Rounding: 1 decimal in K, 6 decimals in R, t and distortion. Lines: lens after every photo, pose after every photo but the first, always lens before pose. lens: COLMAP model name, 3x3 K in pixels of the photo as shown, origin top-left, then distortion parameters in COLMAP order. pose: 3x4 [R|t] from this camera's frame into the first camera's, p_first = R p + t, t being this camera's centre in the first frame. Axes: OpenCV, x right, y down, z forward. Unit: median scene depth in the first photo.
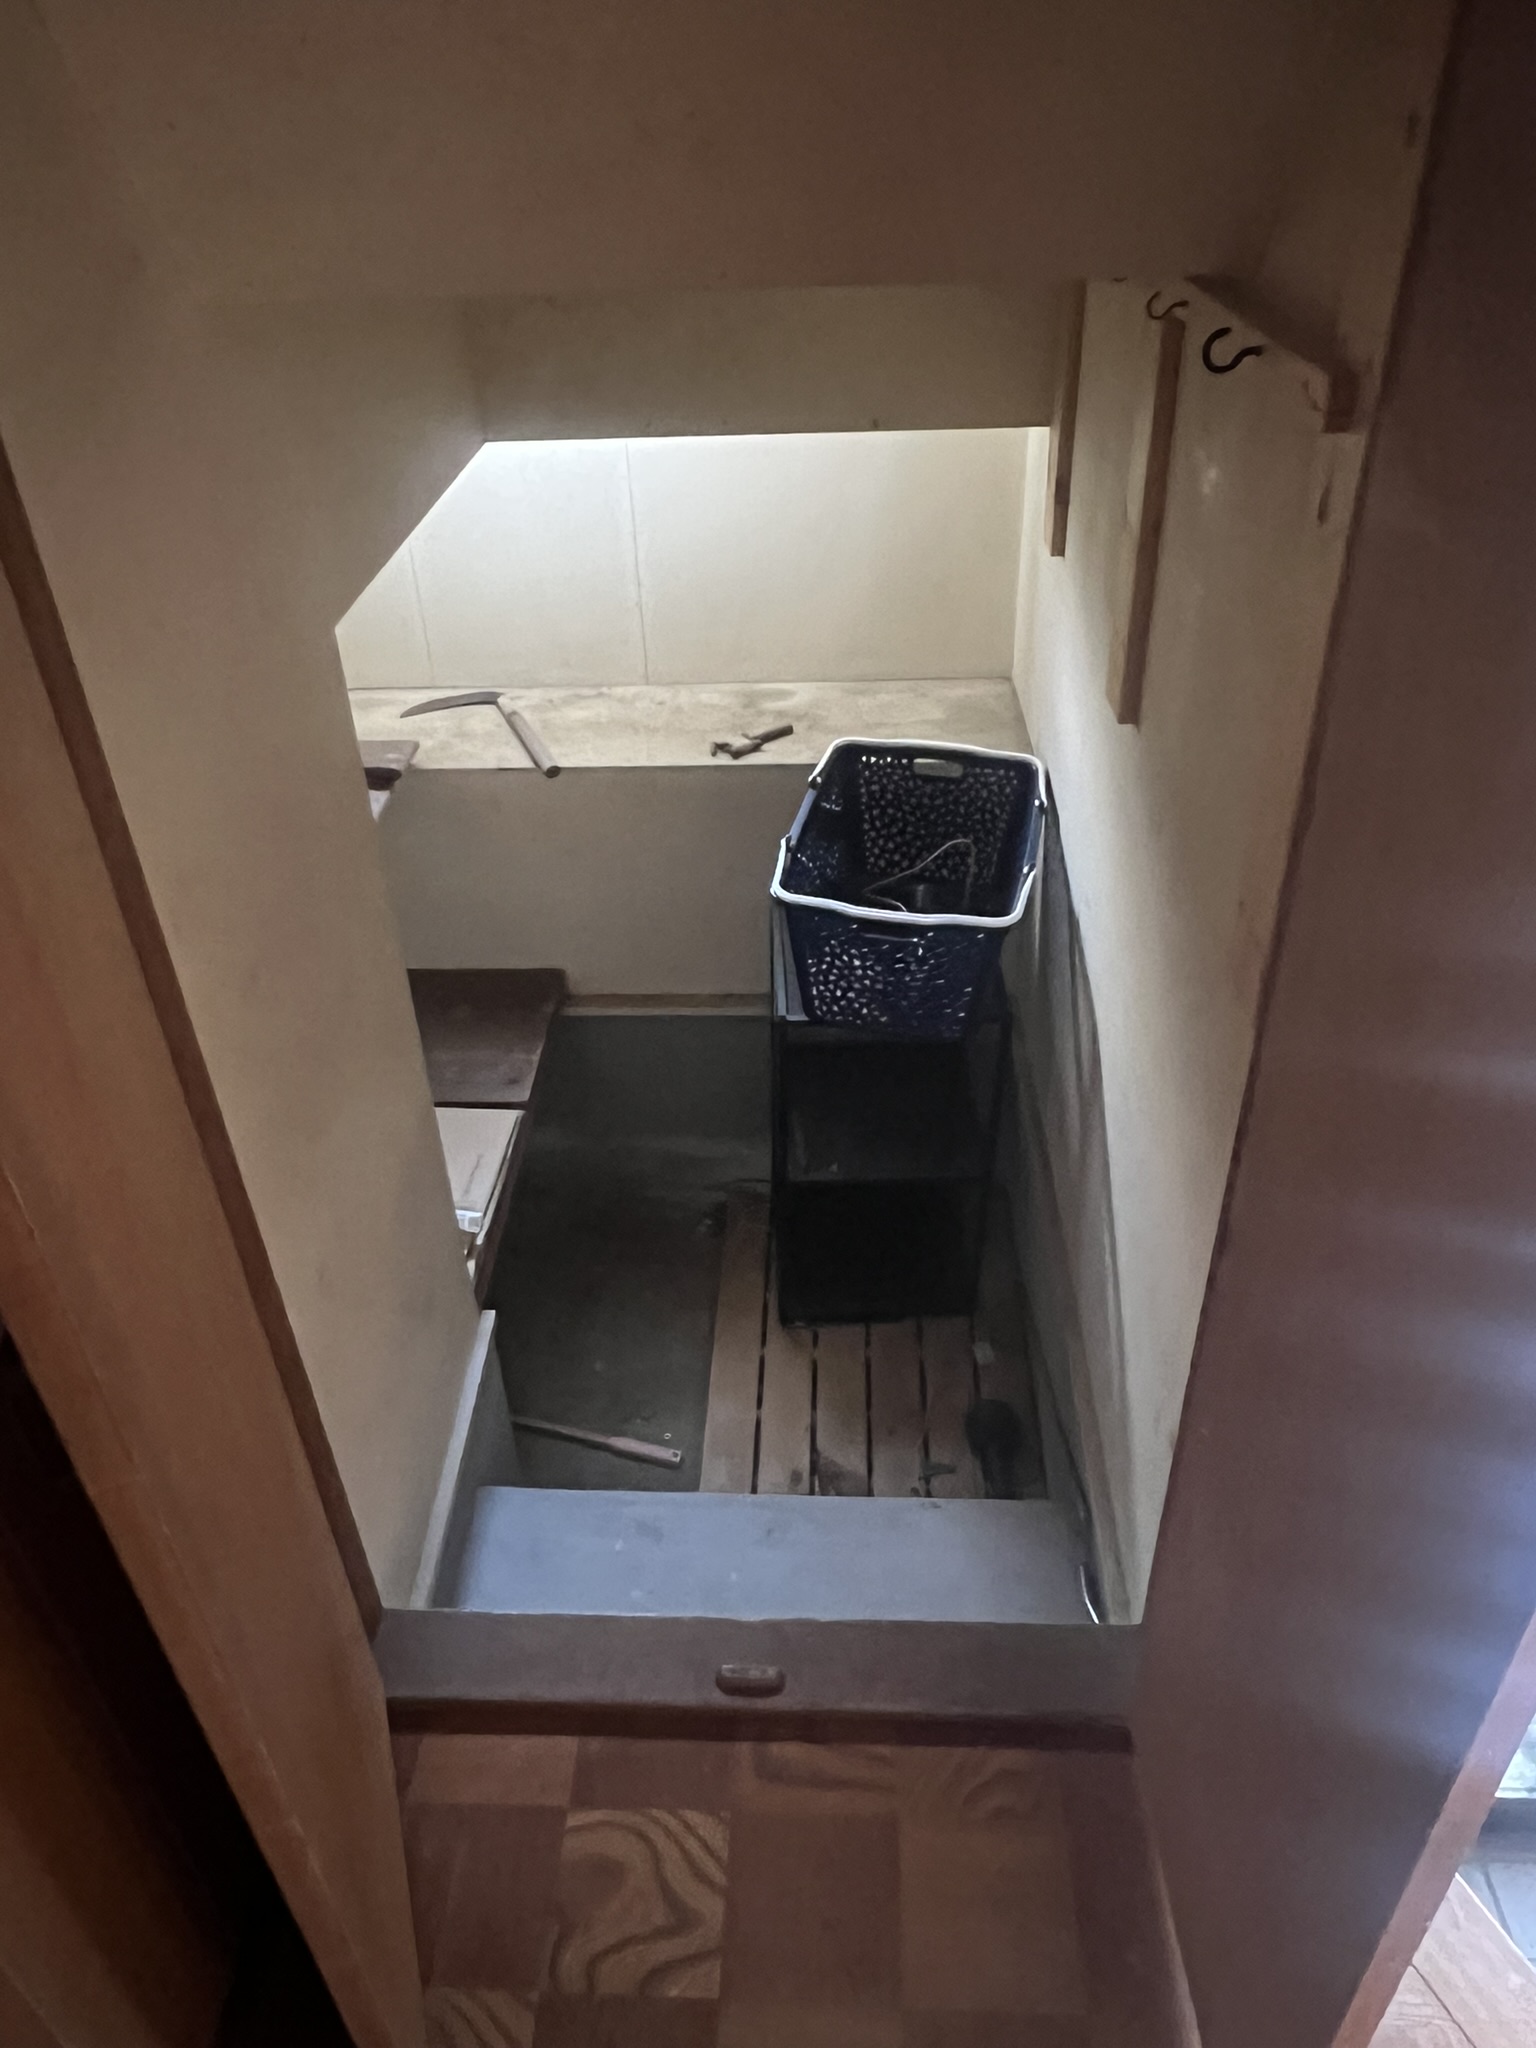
lens RADIAL K [[1409.1, 0, 778.7], [0, 1409.1, 1014.0], [0, 0, 1]] dist [0.010012, -0.006098]
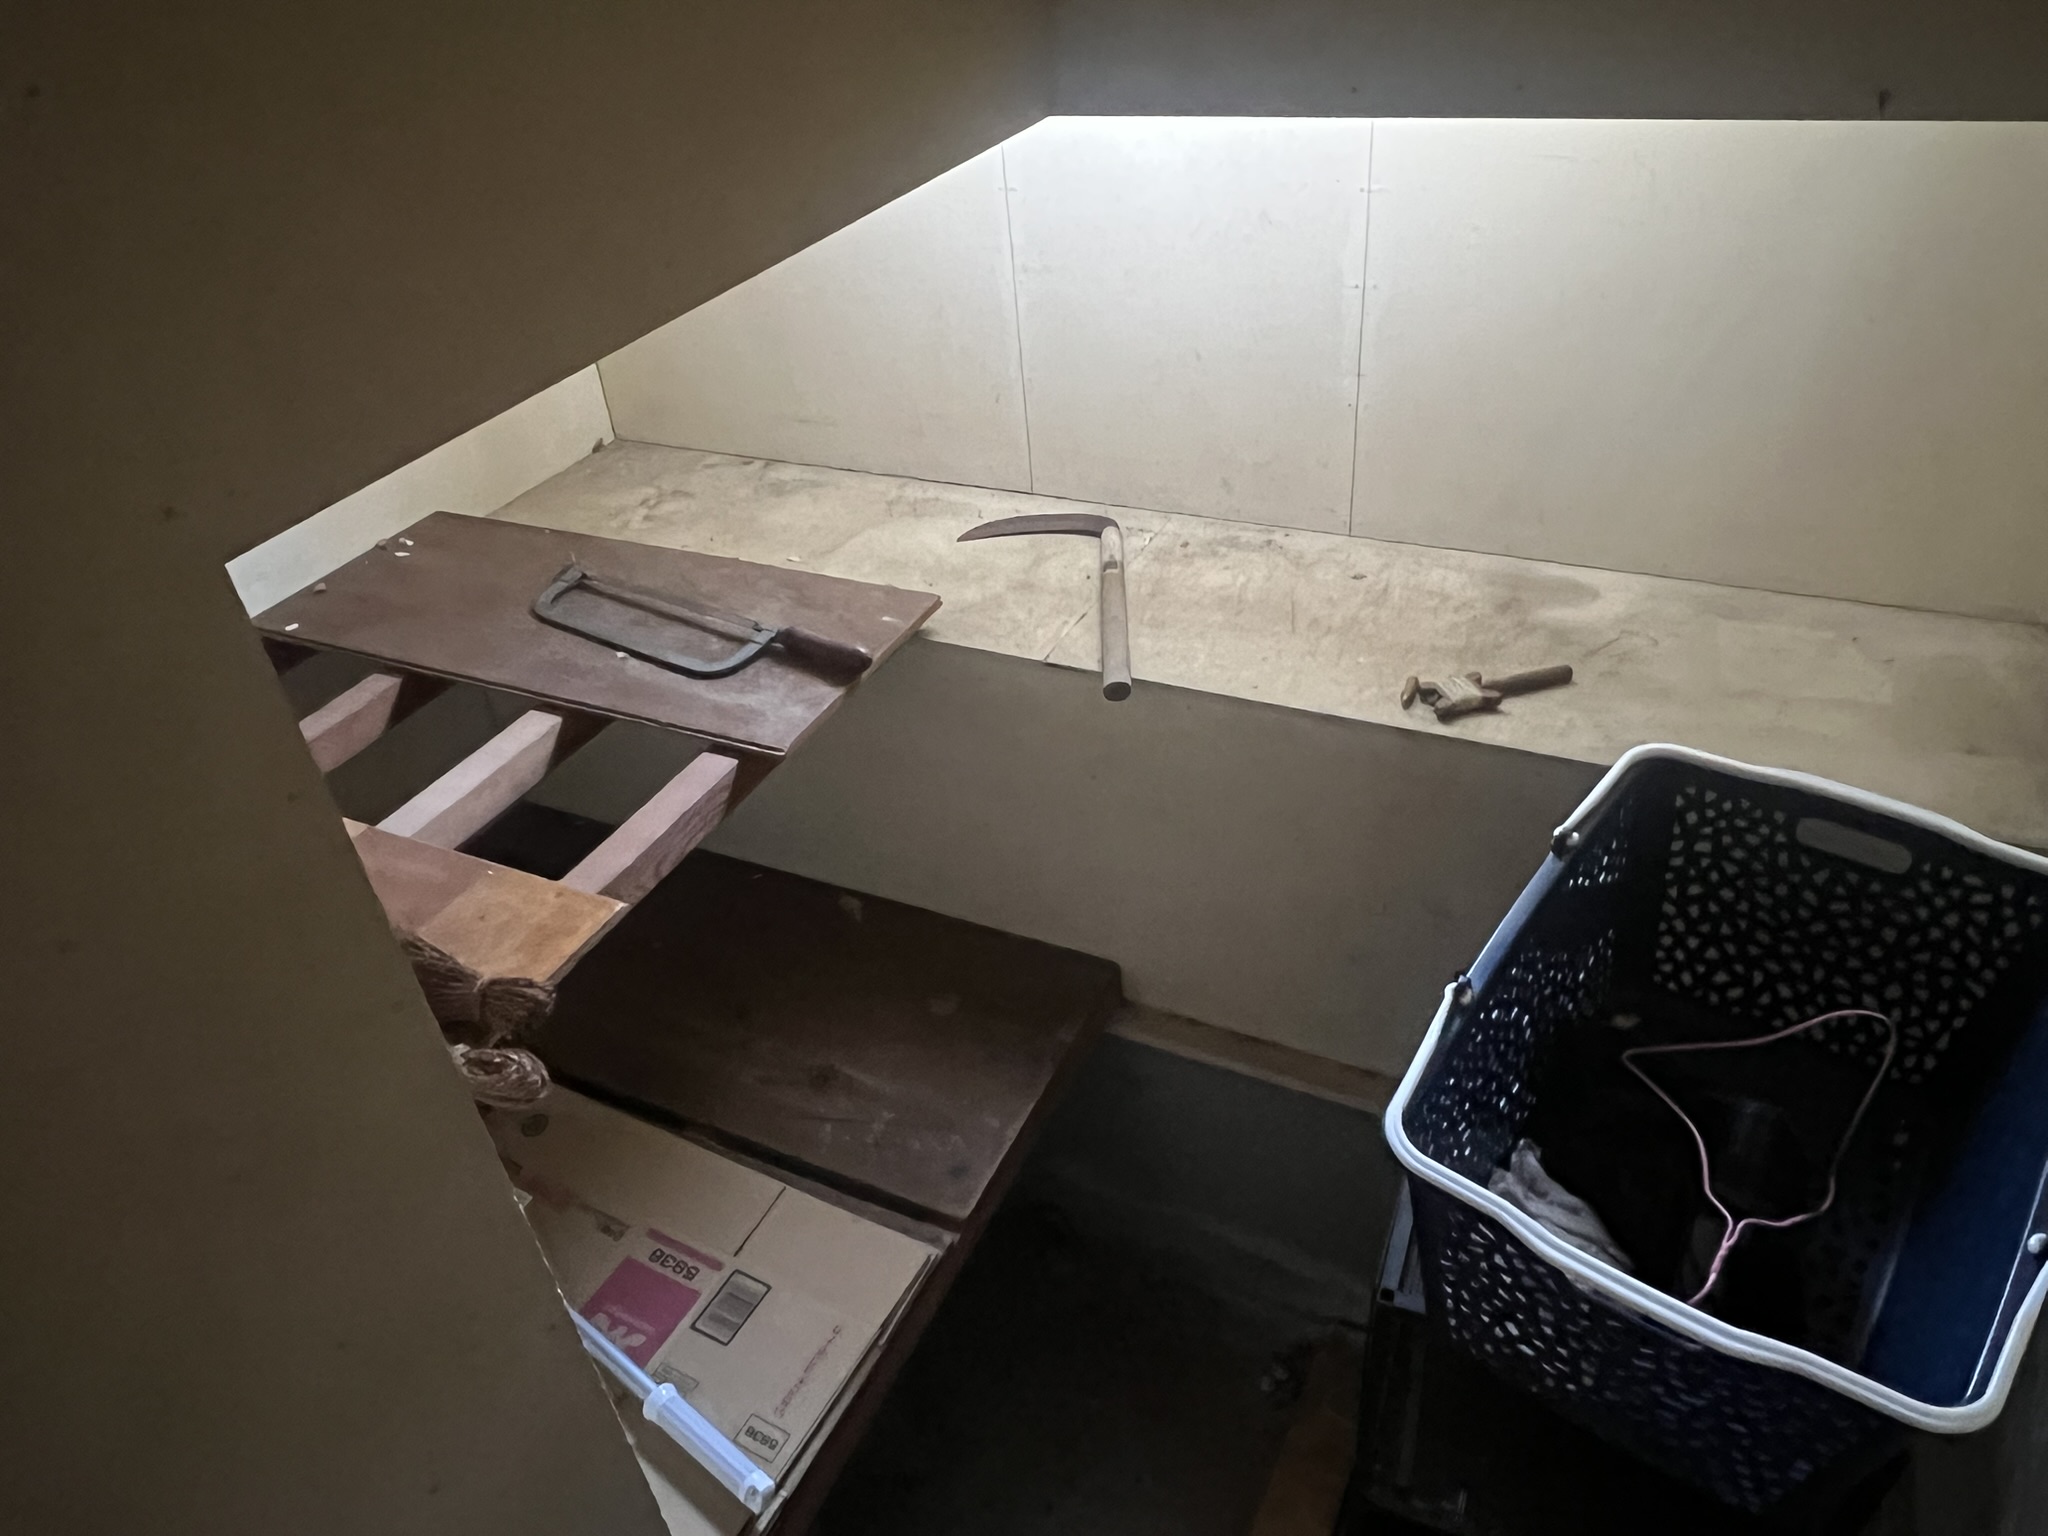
lens RADIAL K [[1409.1, 0, 1020.2], [0, 1409.1, 786.7], [0, 0, 1]] dist [0.010012, -0.006098]
pose [[0.904120, 0.211307, -0.371372, 0.029853], [-0.189362, 0.977295, 0.095062, -0.178433], [0.383027, -0.015624, 0.923605, 0.430426]]
